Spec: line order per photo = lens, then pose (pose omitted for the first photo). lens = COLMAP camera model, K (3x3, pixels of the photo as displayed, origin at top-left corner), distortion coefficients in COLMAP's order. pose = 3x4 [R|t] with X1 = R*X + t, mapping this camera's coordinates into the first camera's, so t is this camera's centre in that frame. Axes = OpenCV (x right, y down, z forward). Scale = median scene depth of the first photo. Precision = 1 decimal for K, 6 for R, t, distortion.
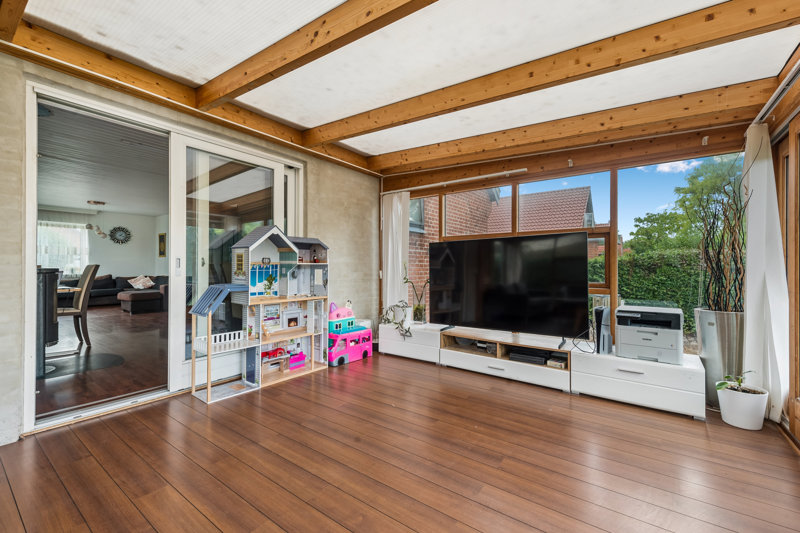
lens RADIAL K [[331.0, 0, 400.0], [0, 331.0, 266.5], [0, 0, 1]] dist [0.002549, 0.000188]
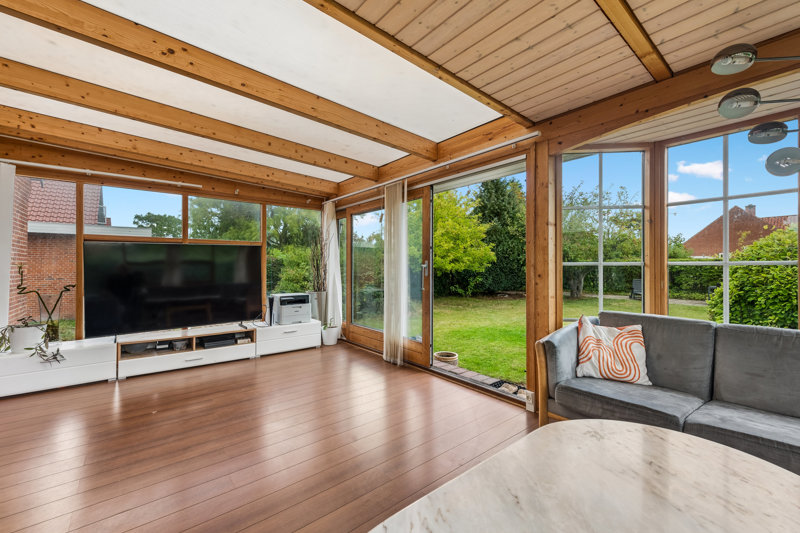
lens RADIAL K [[331.0, 0, 400.0], [0, 331.0, 266.5], [0, 0, 1]] dist [0.002549, 0.000188]
pose [[0.259331, -0.002410, 0.965786, -0.657741], [-0.002774, 0.999991, 0.003240, -0.018964], [-0.965785, -0.003519, 0.259322, 0.021006]]
